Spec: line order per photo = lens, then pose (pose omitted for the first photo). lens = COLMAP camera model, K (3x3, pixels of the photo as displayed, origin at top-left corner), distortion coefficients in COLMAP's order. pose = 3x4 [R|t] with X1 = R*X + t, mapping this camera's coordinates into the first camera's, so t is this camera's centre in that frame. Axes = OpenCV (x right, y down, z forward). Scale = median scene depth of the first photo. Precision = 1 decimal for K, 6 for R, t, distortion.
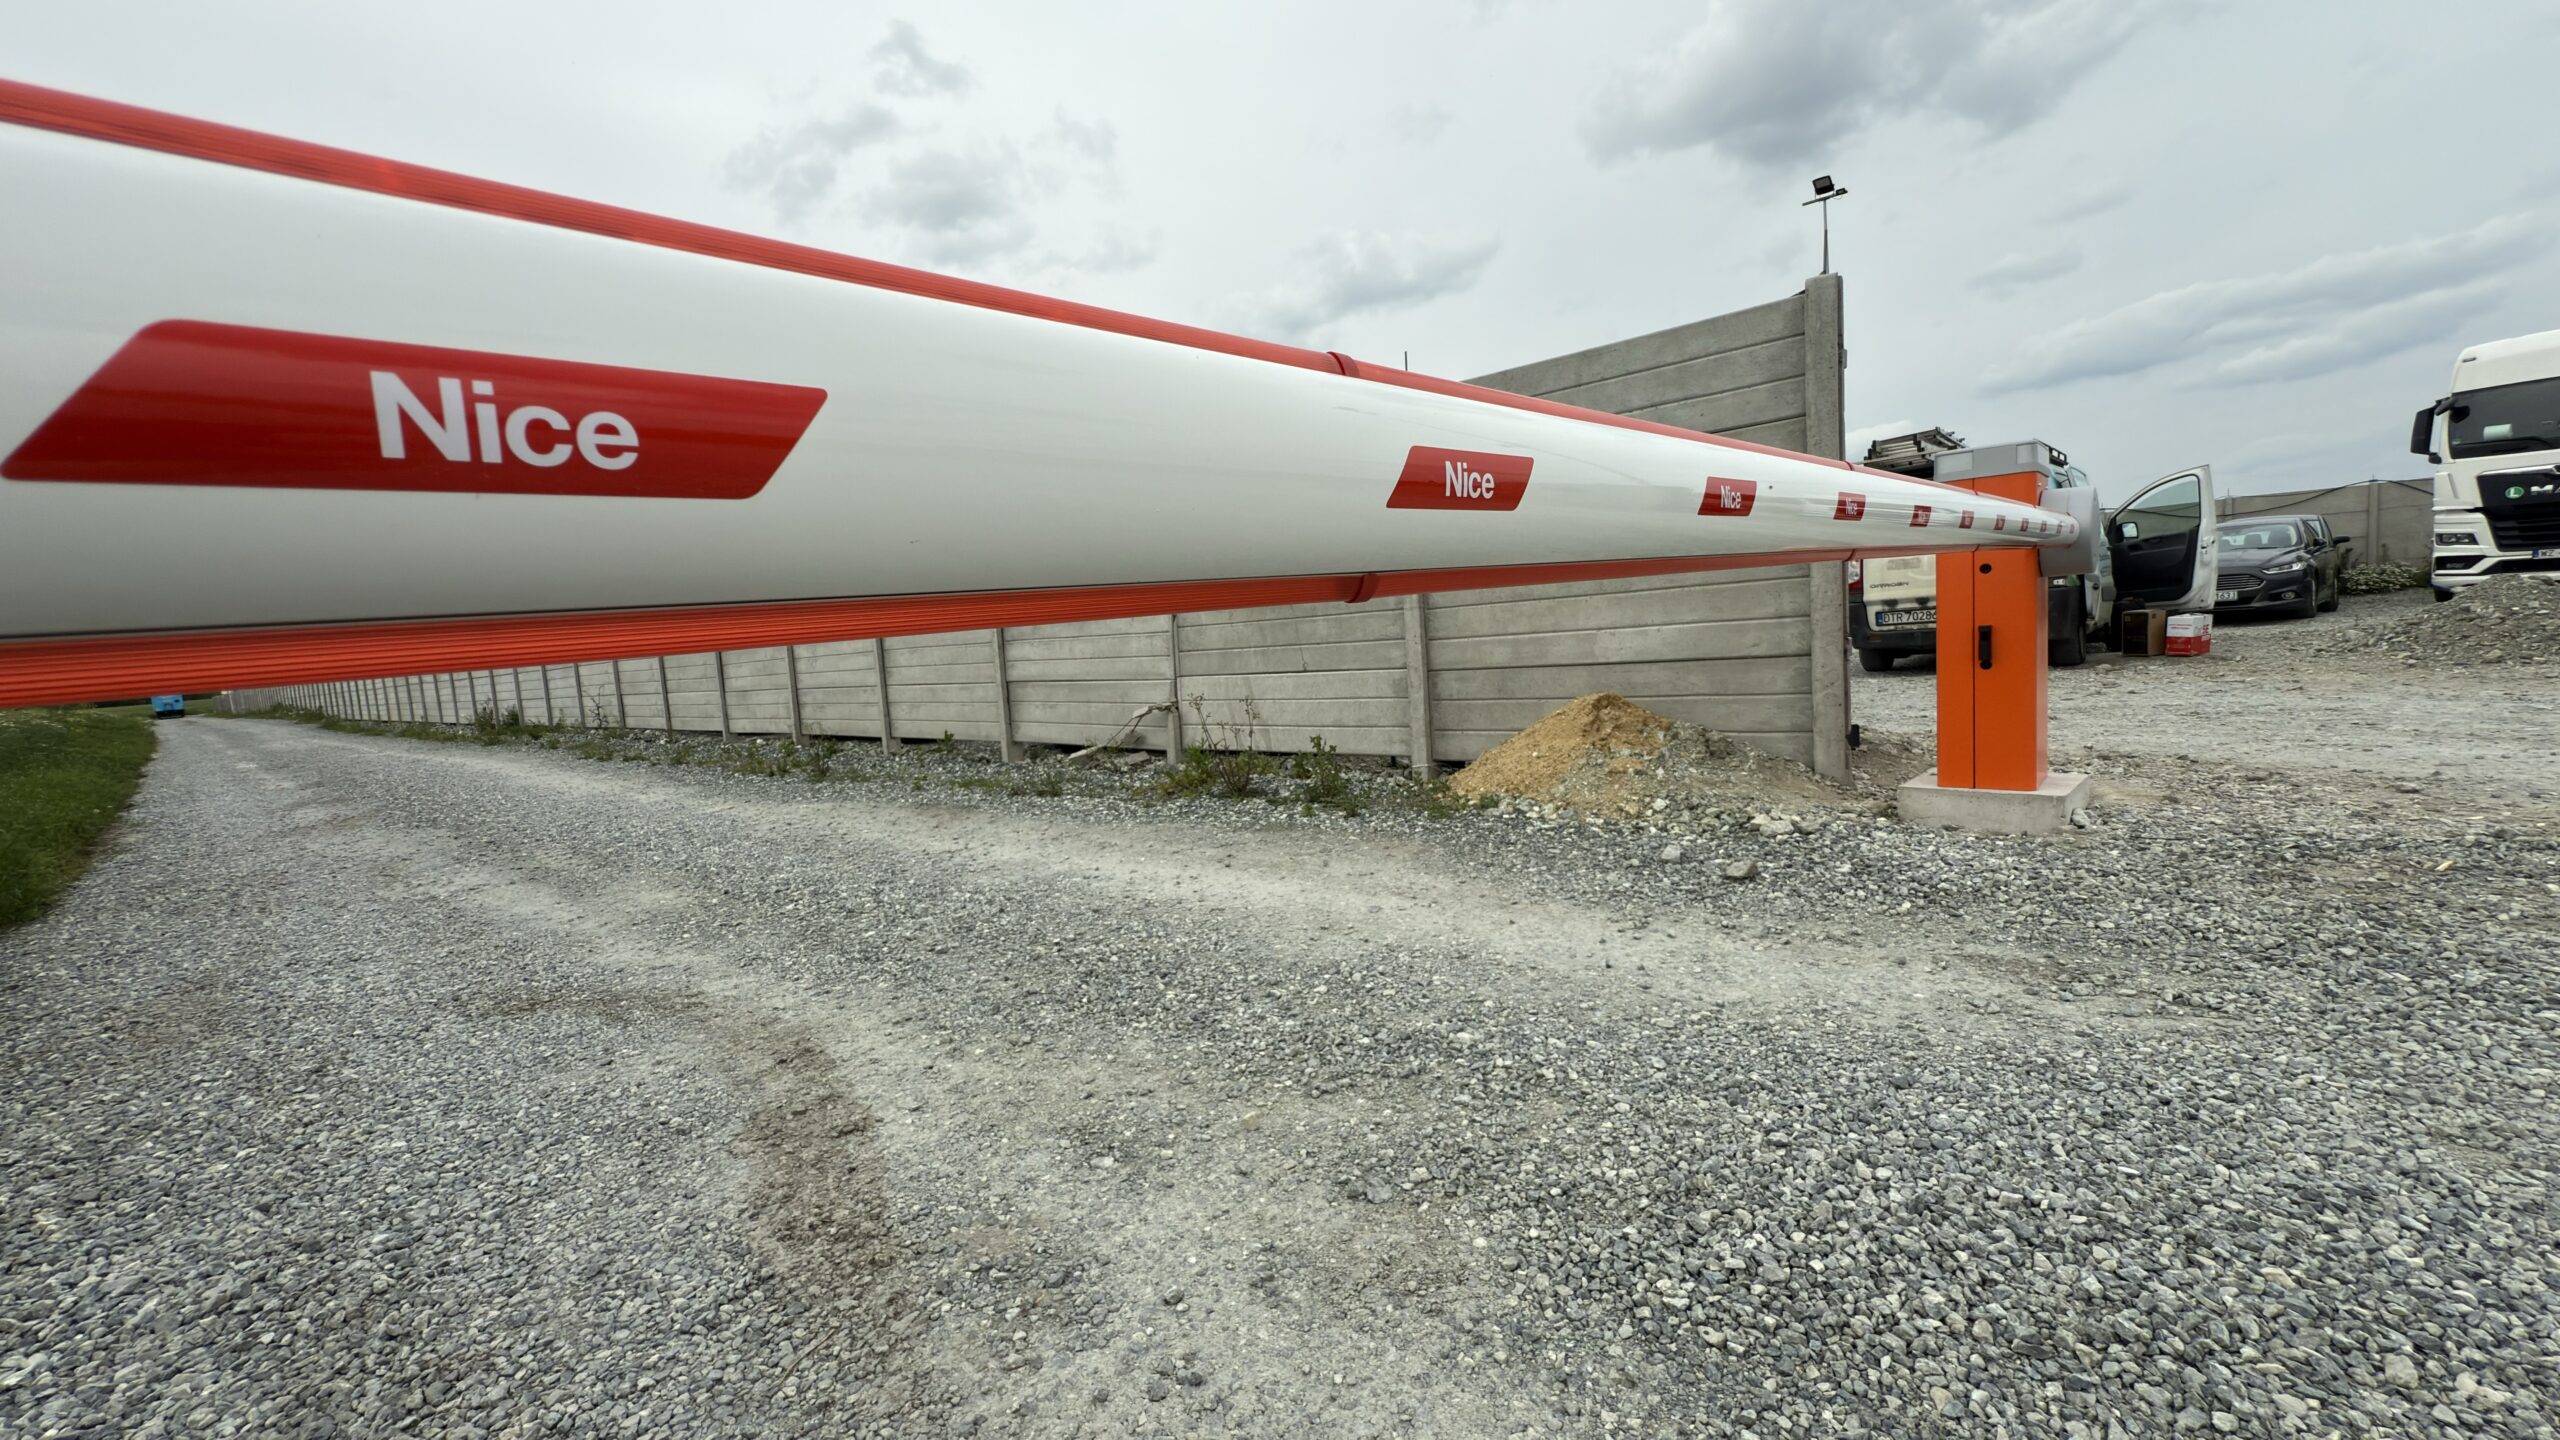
lens RADIAL K [[1020.4, 0, 1280.0], [0, 1020.4, 720.0], [0, 0, 1]] dist [0.000777, 0.000055]
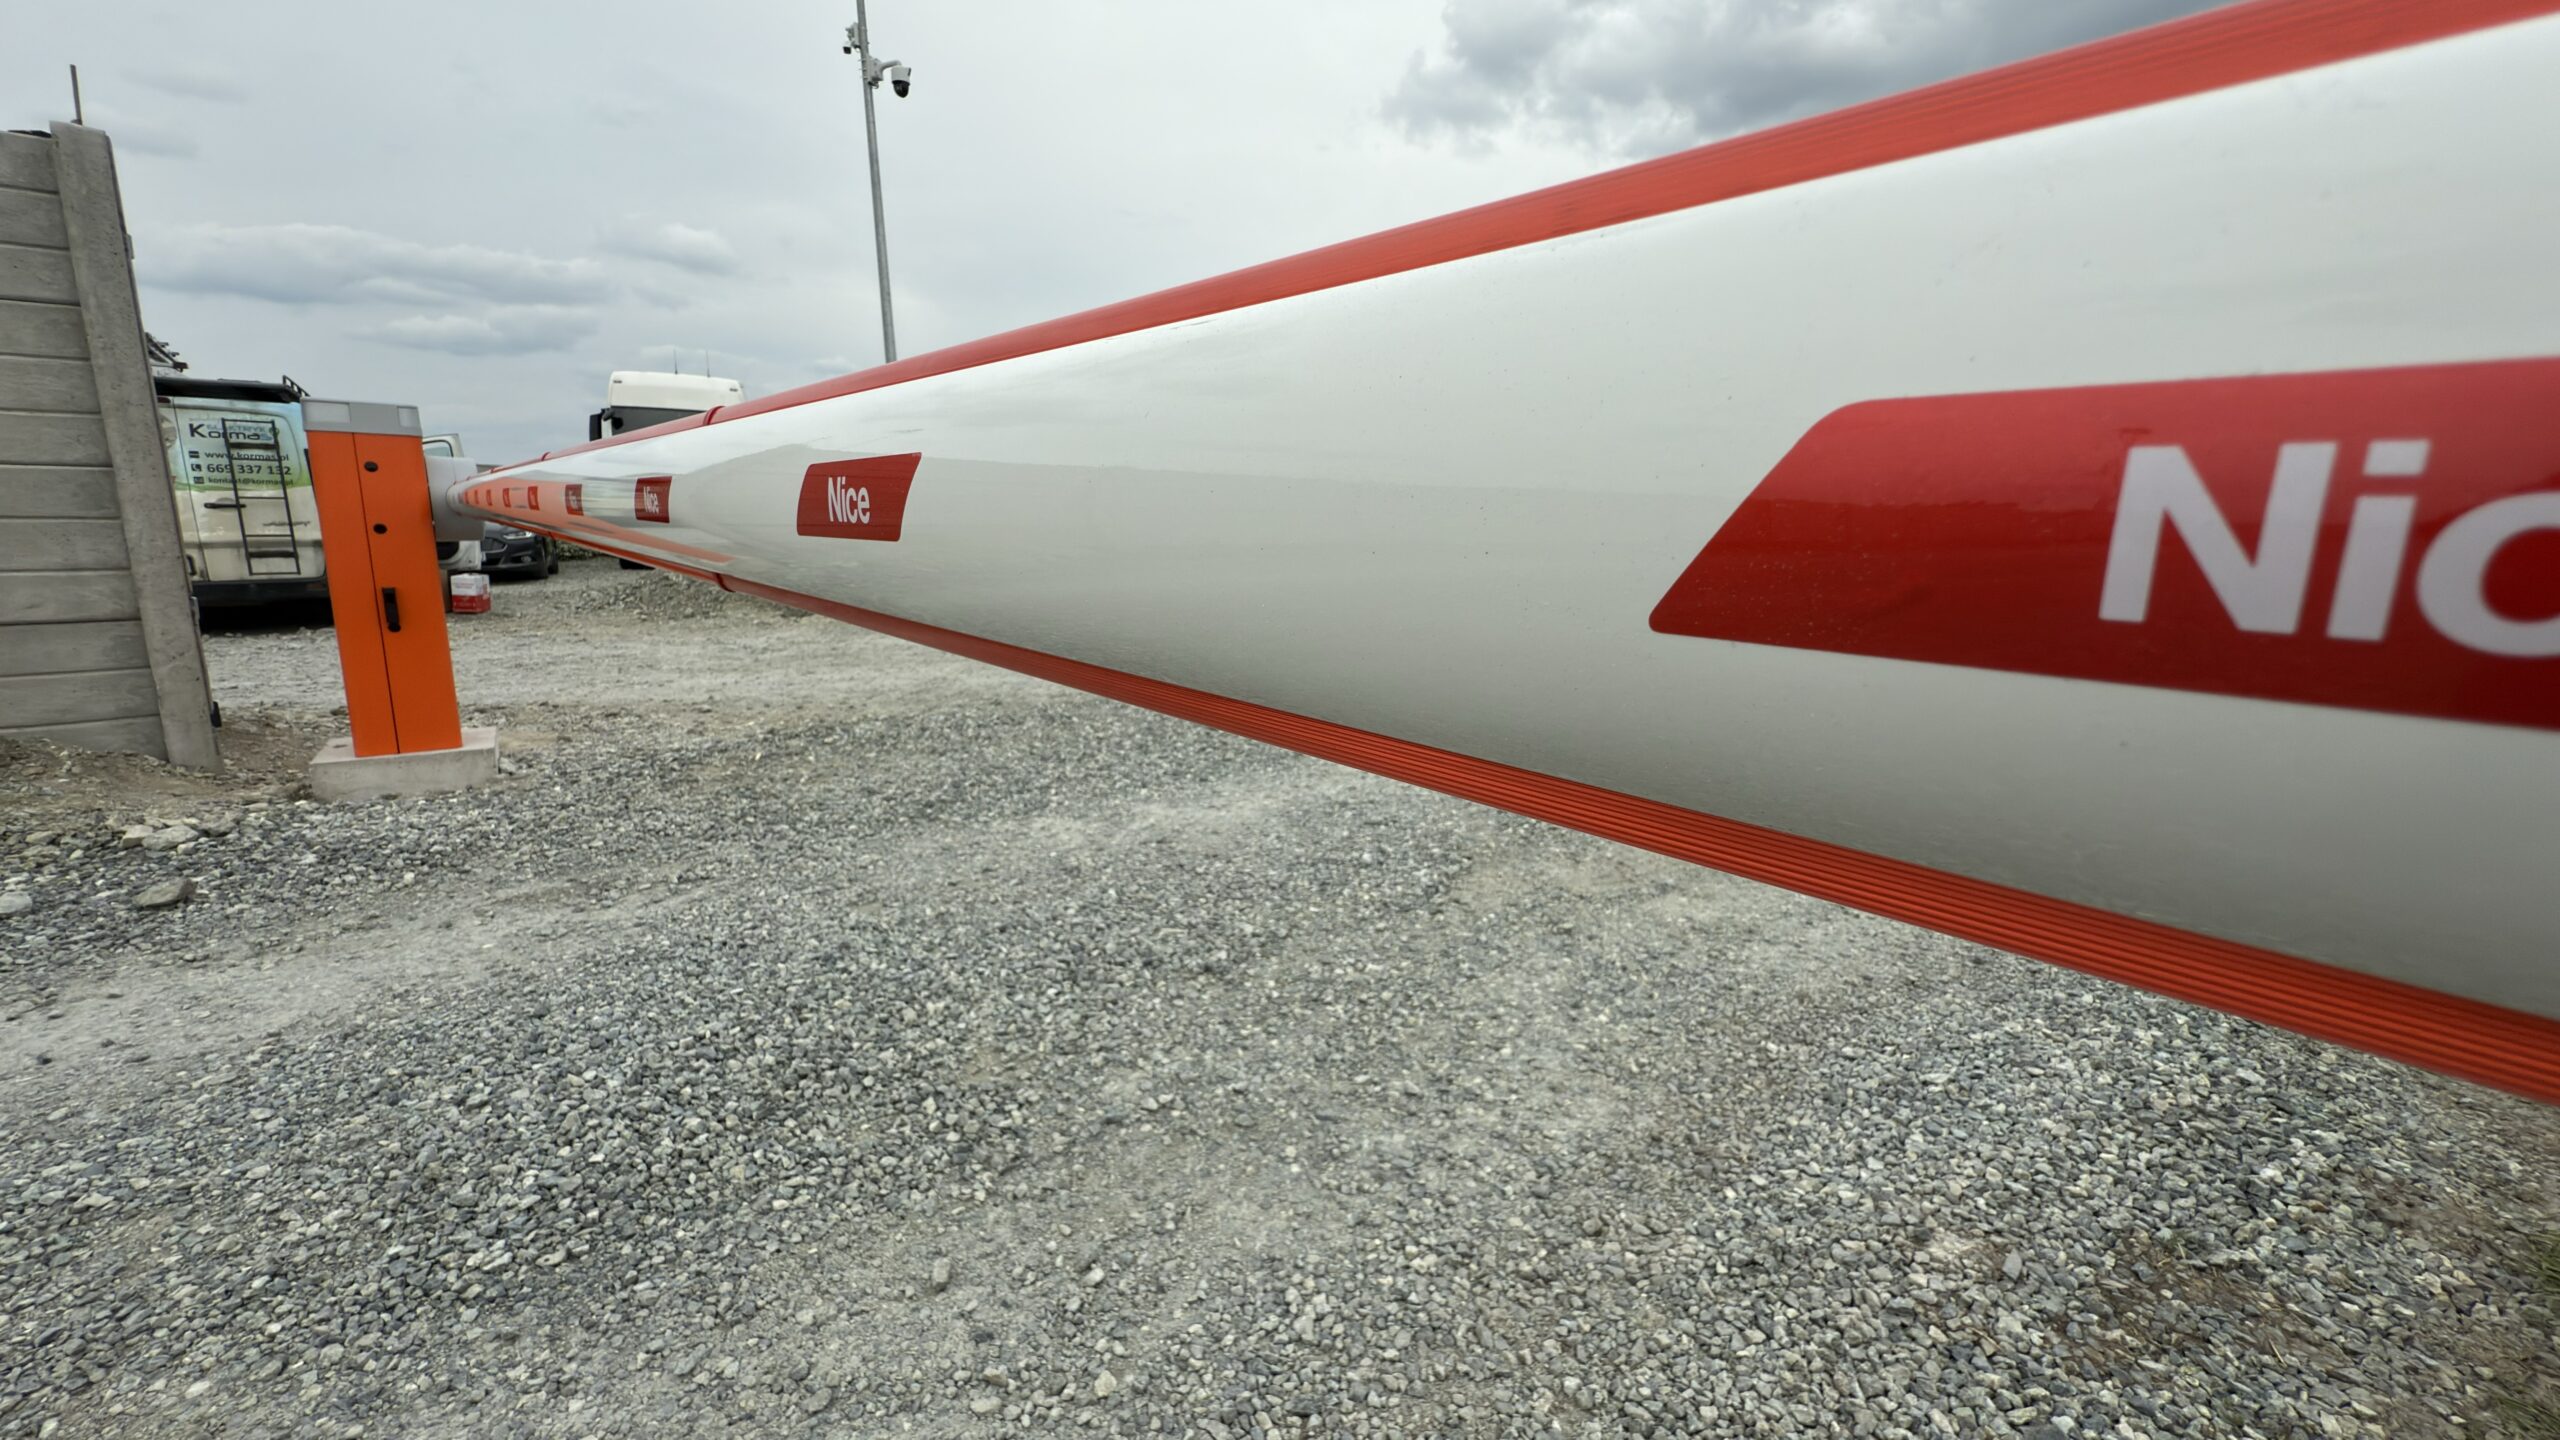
lens RADIAL K [[1027.4, 0, 1280.0], [0, 1027.4, 720.0], [0, 0, 1]] dist [0.000489, -0.000002]
pose [[0.136709, -0.110027, 0.984482, -0.291354], [0.067044, 0.992562, 0.101620, -0.014738], [-0.988340, 0.052111, 0.143068, 0.029663]]
